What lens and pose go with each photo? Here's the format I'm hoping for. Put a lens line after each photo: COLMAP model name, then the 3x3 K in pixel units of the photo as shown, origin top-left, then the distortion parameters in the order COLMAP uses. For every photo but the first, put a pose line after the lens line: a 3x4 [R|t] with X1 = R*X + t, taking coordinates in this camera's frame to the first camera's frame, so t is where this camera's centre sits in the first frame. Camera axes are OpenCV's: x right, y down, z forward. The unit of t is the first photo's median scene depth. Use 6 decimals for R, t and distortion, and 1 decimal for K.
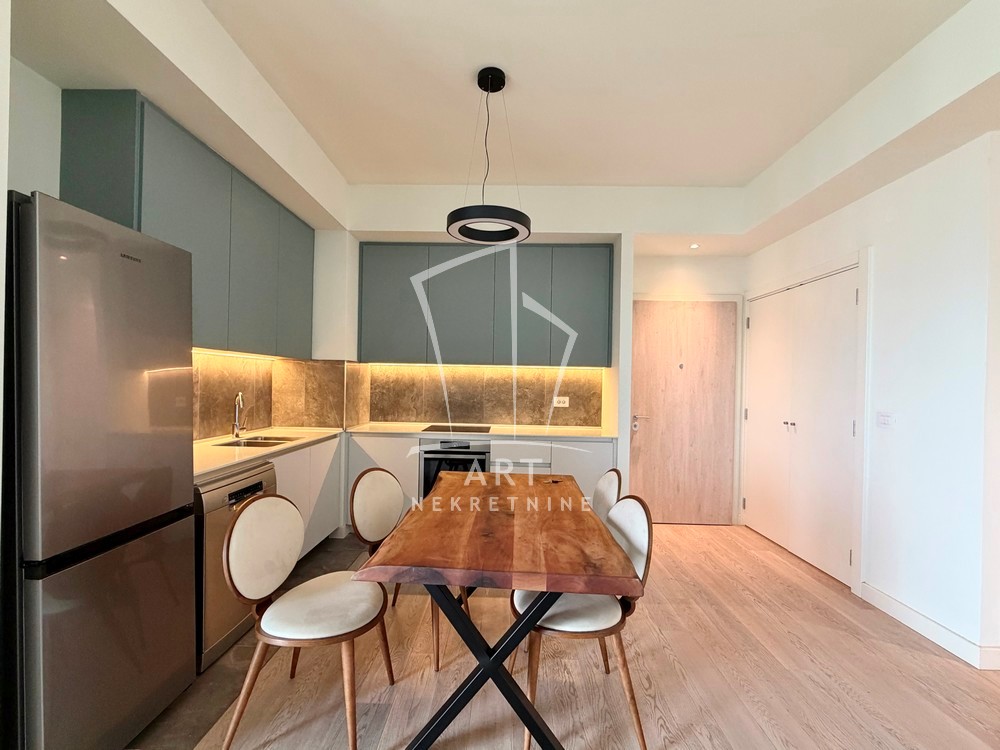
lens RADIAL K [[420.7, 0, 497.3], [0, 420.7, 380.3], [0, 0, 1]] dist [0.000636, -0.000164]
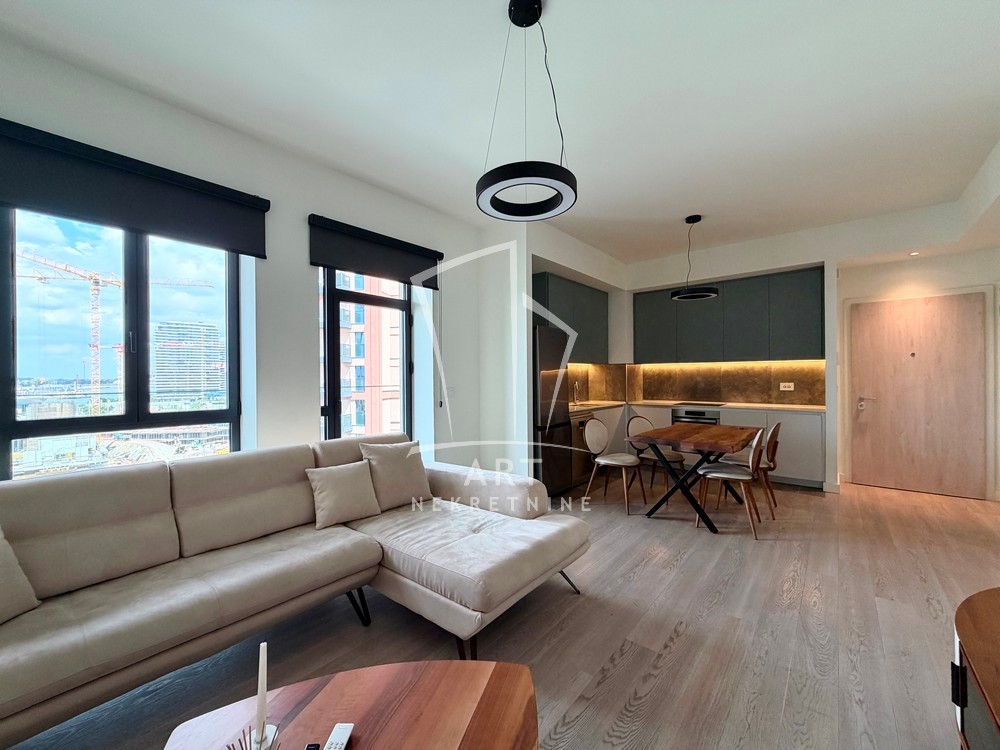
lens RADIAL K [[401.5, 0, 493.4], [0, 401.5, 380.1], [0, 0, 1]] dist [0.001982, -0.000154]
pose [[0.771976, -0.018108, -0.635394, 0.248631], [0.025254, 0.999679, 0.002192, 0.004304], [0.635150, -0.017738, 0.772185, -0.589212]]
